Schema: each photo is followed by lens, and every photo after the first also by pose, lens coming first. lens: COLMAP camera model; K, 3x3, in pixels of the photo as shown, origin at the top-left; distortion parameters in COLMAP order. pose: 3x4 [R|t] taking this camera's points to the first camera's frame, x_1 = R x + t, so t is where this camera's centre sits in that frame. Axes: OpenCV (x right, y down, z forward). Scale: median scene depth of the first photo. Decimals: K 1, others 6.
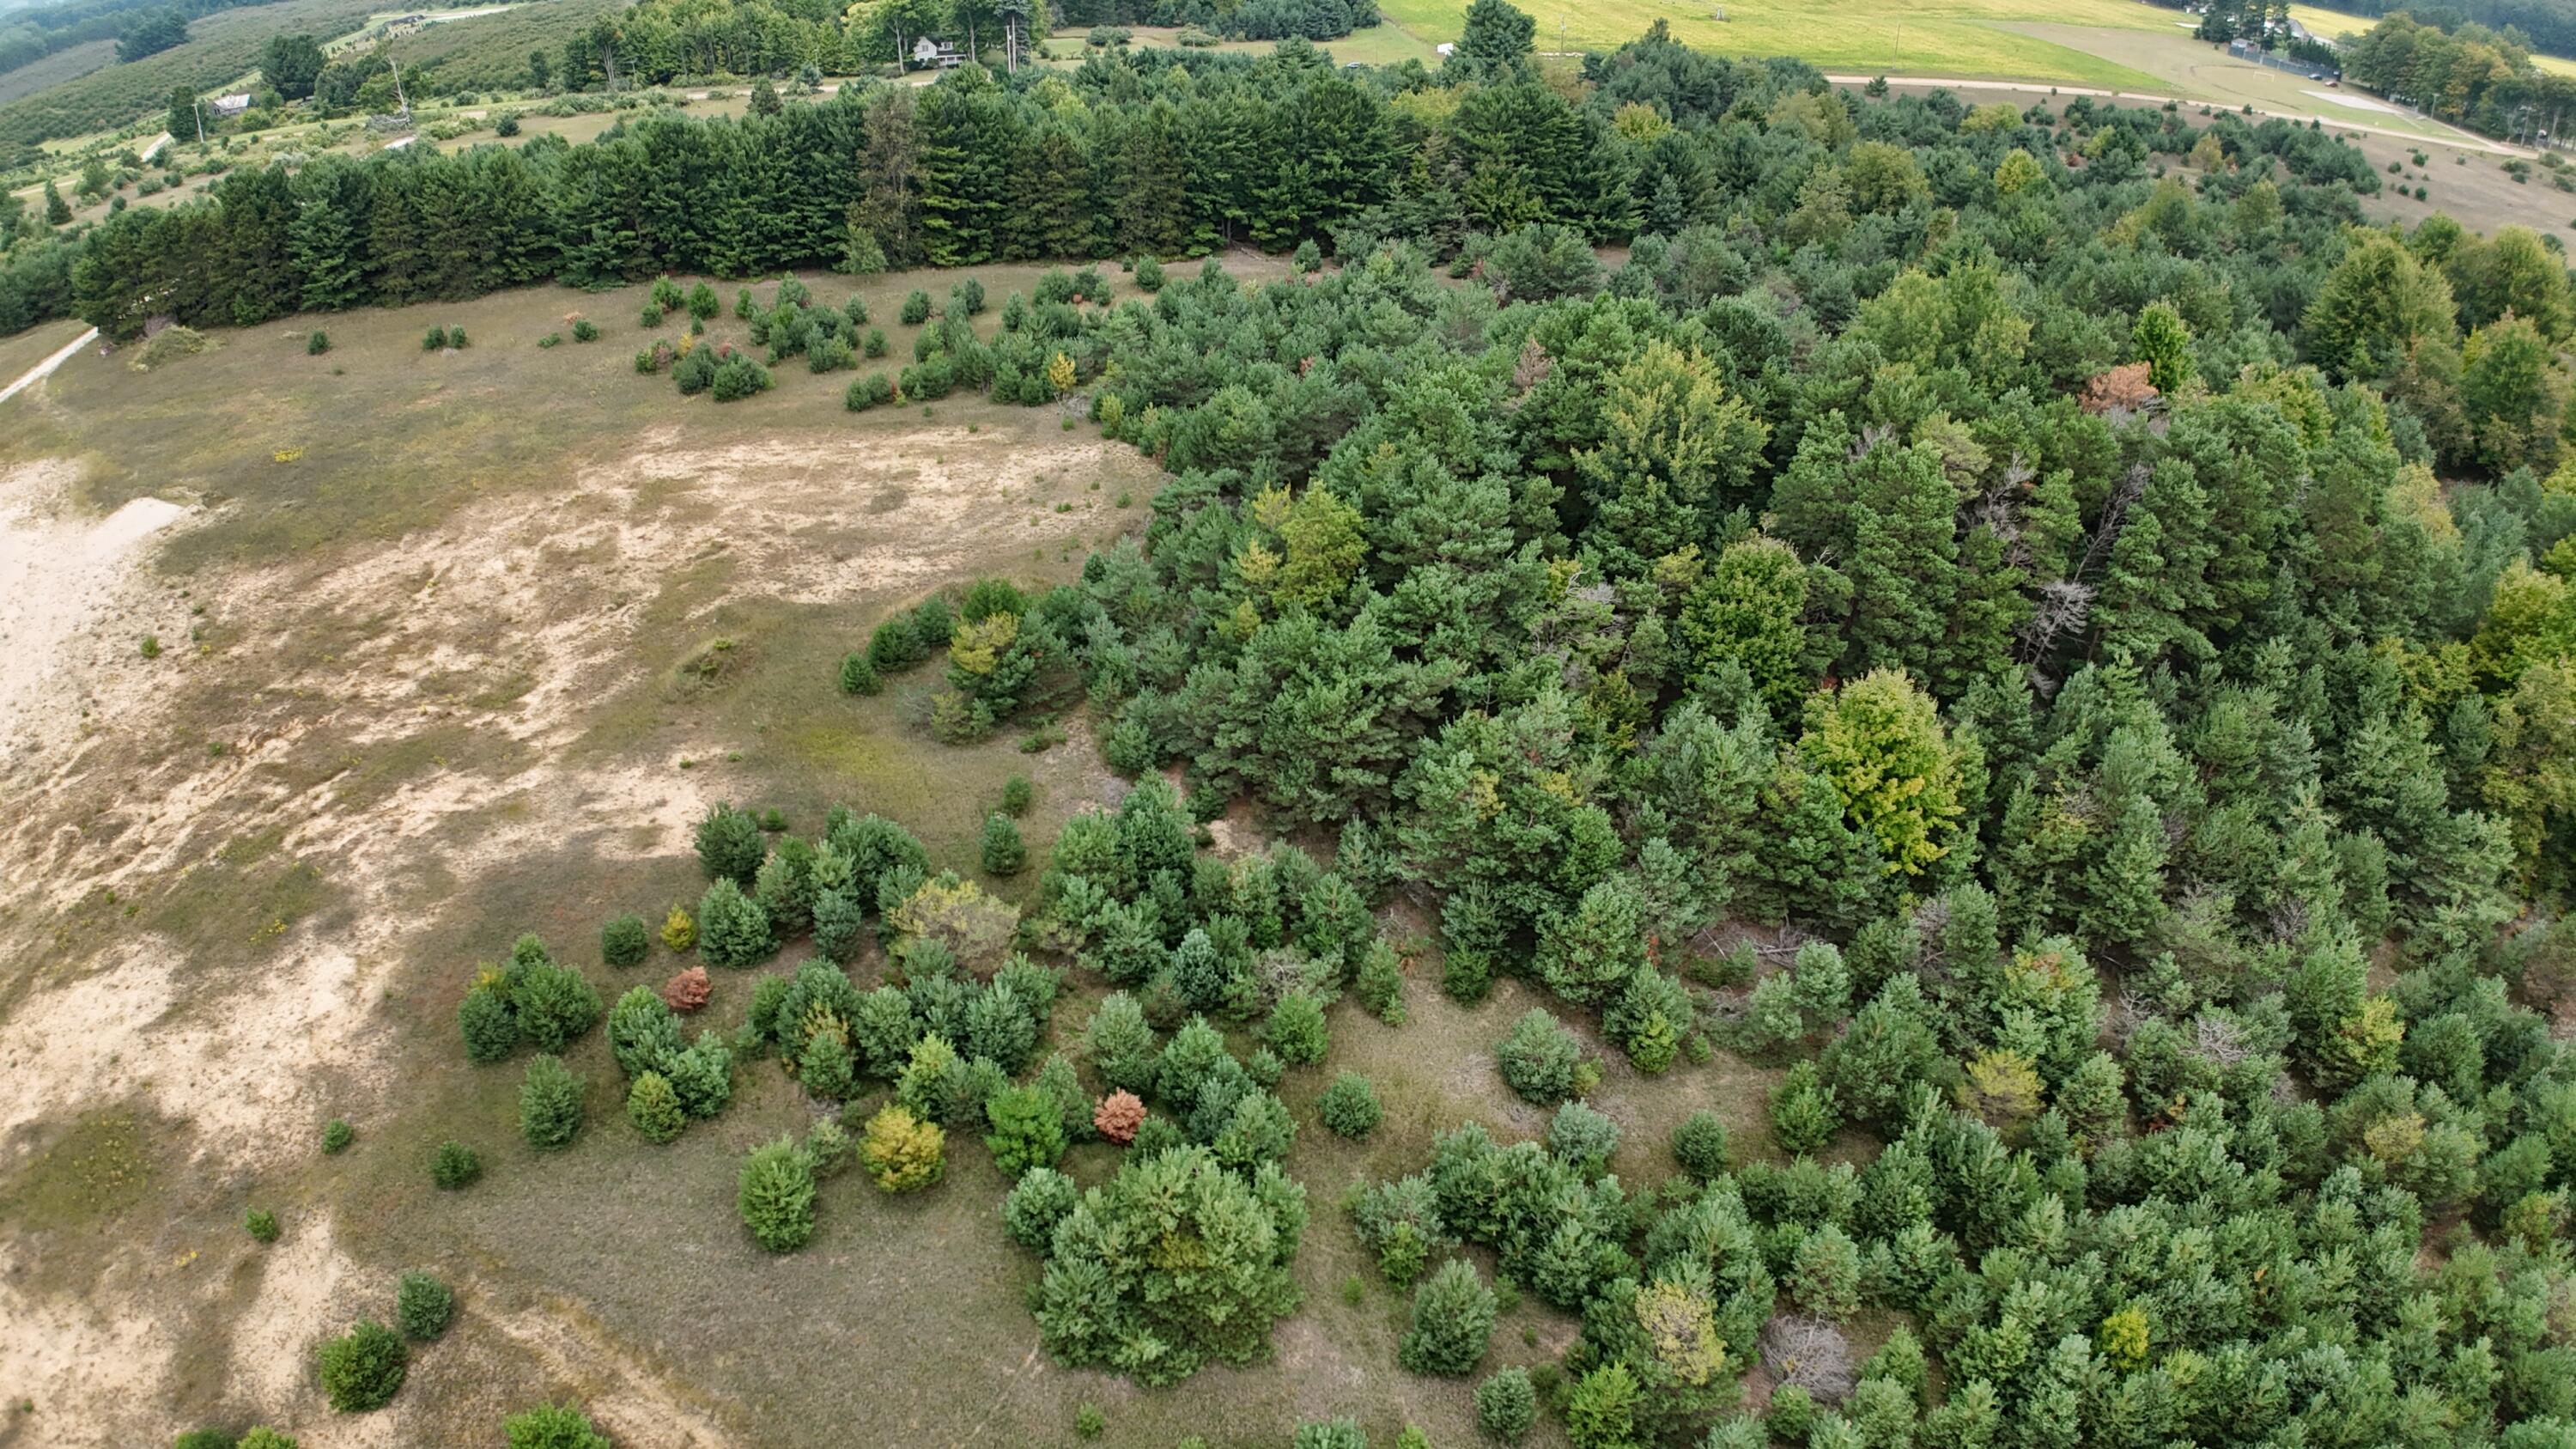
lens RADIAL K [[1587.2, 0, 1270.1], [0, 1587.2, 720.1], [0, 0, 1]] dist [-0.178864, 0.015199]
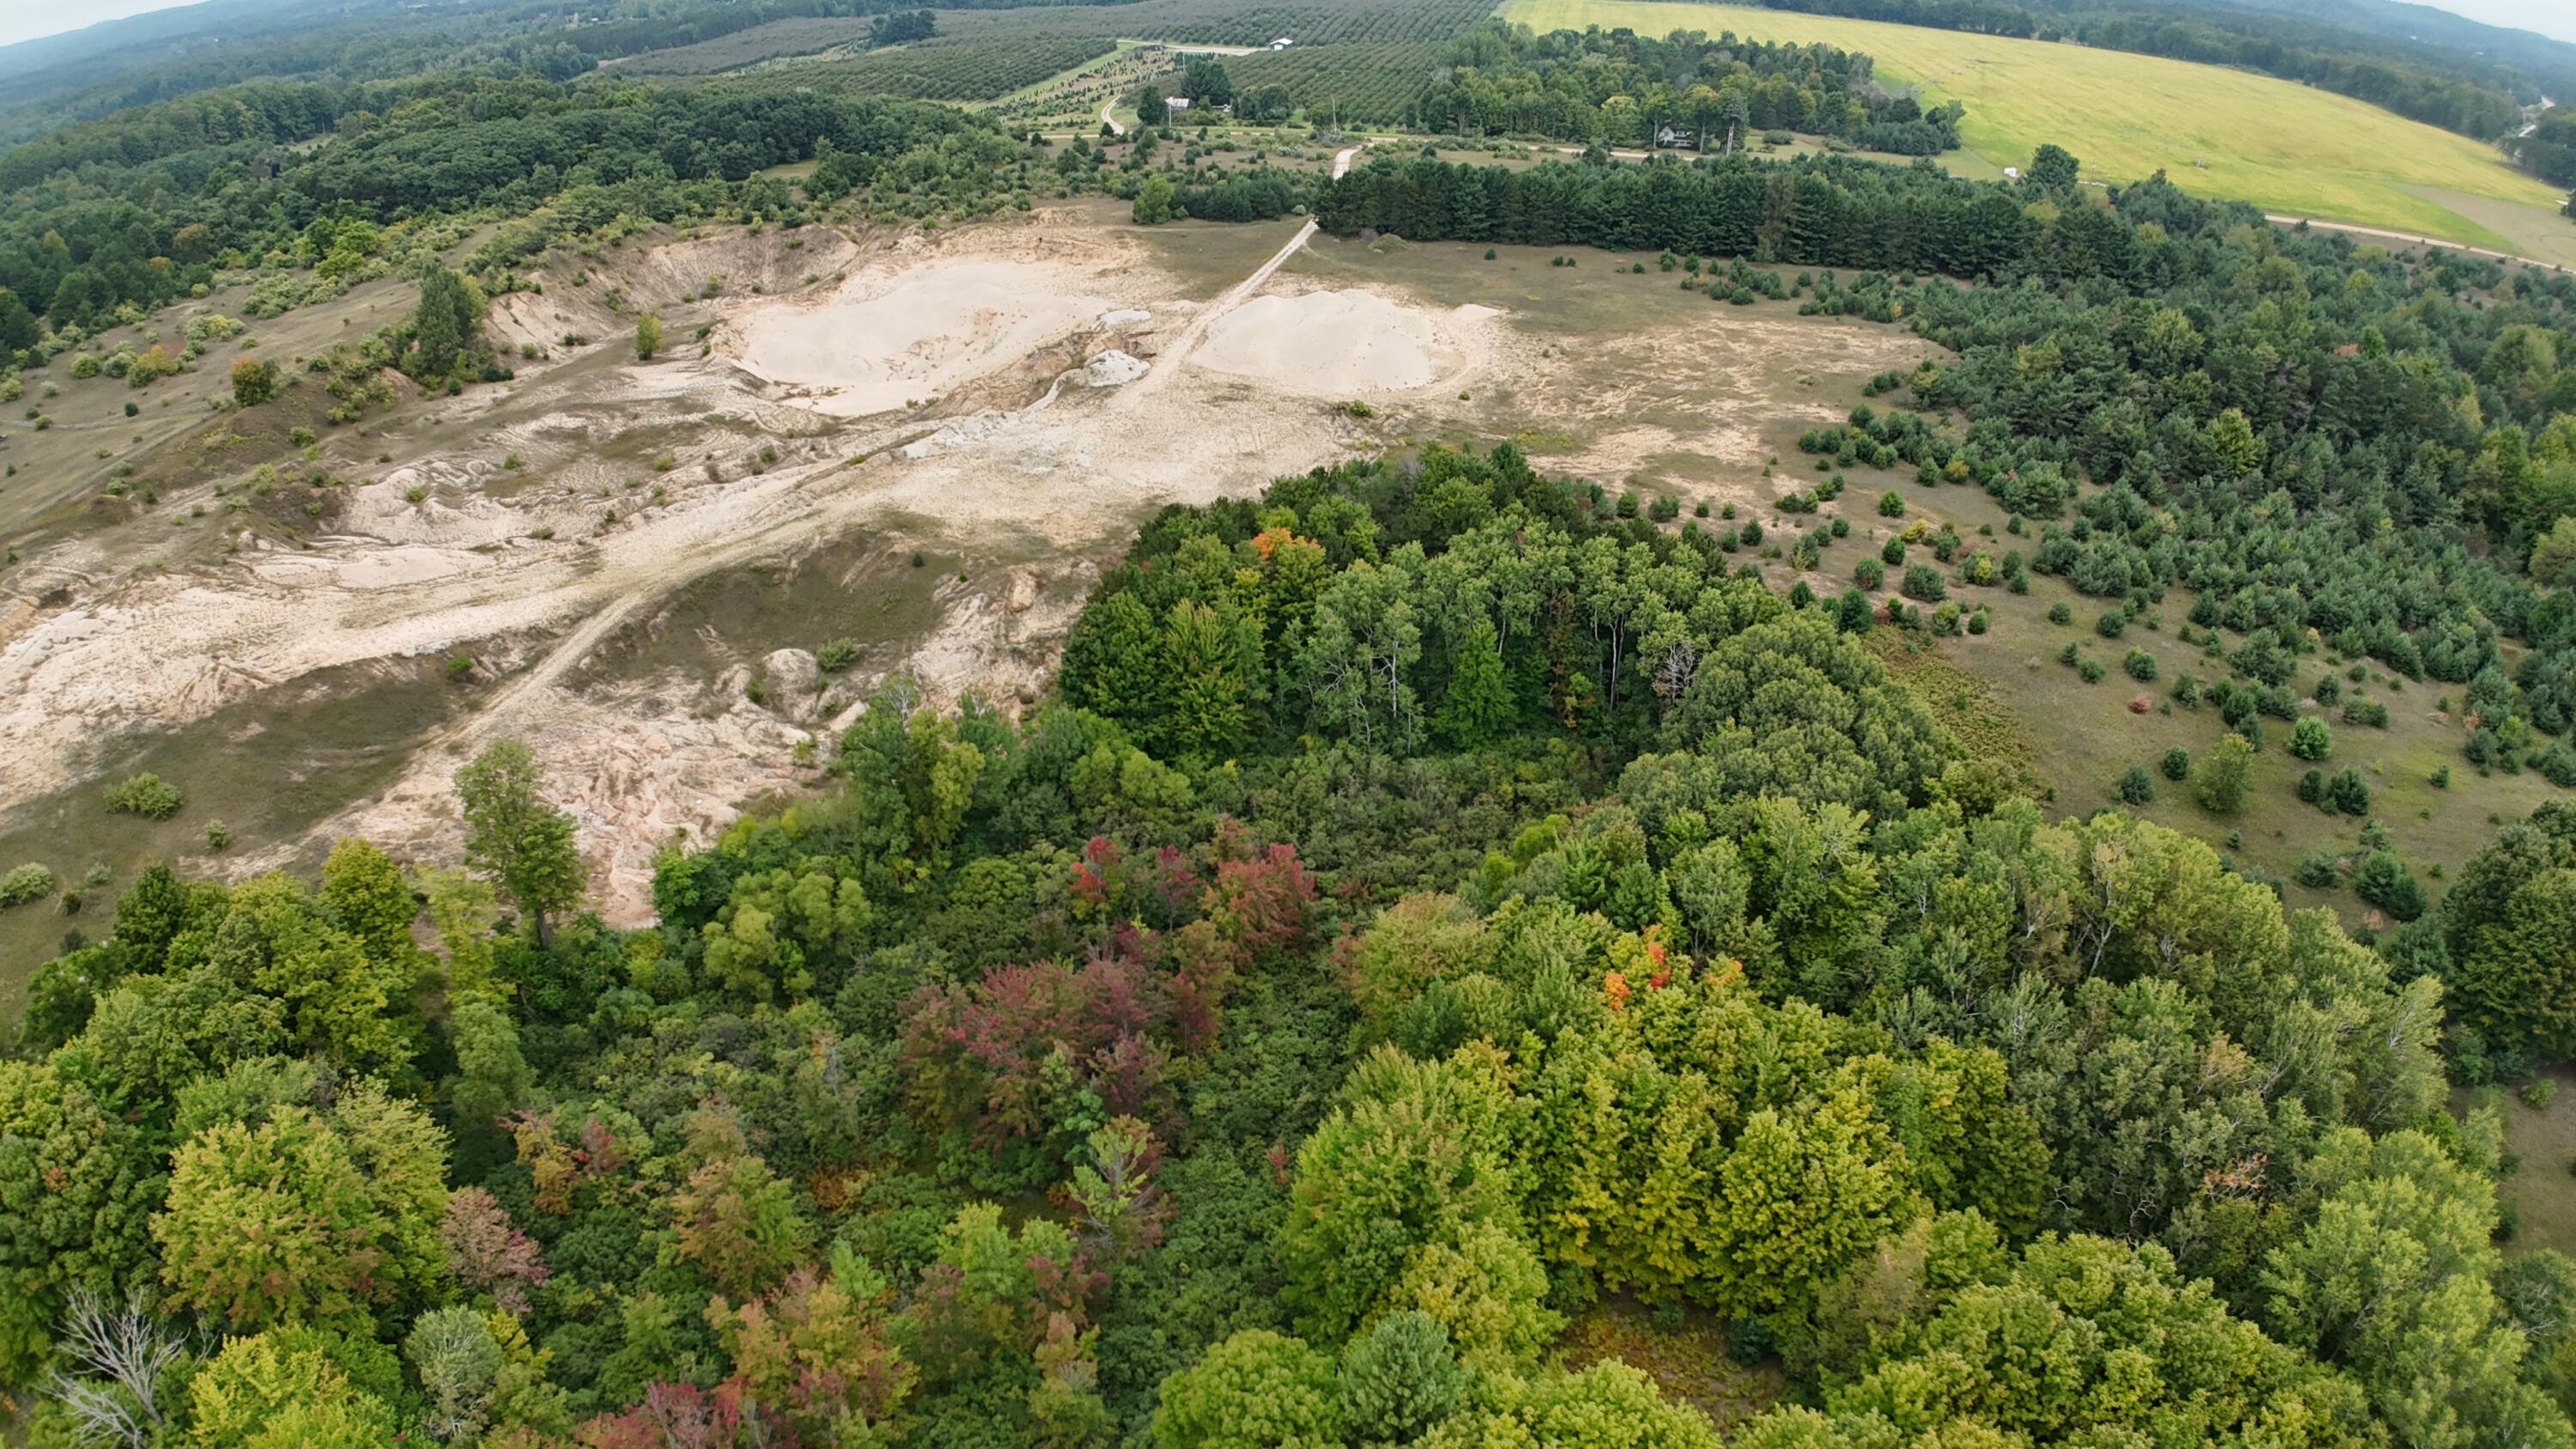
lens RADIAL K [[1585.3, 0, 1277.9], [0, 1585.3, 730.4], [0, 0, 1]] dist [-0.178066, 0.018619]
pose [[0.962159, 0.138533, -0.234646, -0.562981], [-0.145231, 0.989332, -0.011423, 0.764877], [0.230560, 0.045069, 0.972014, -1.882518]]
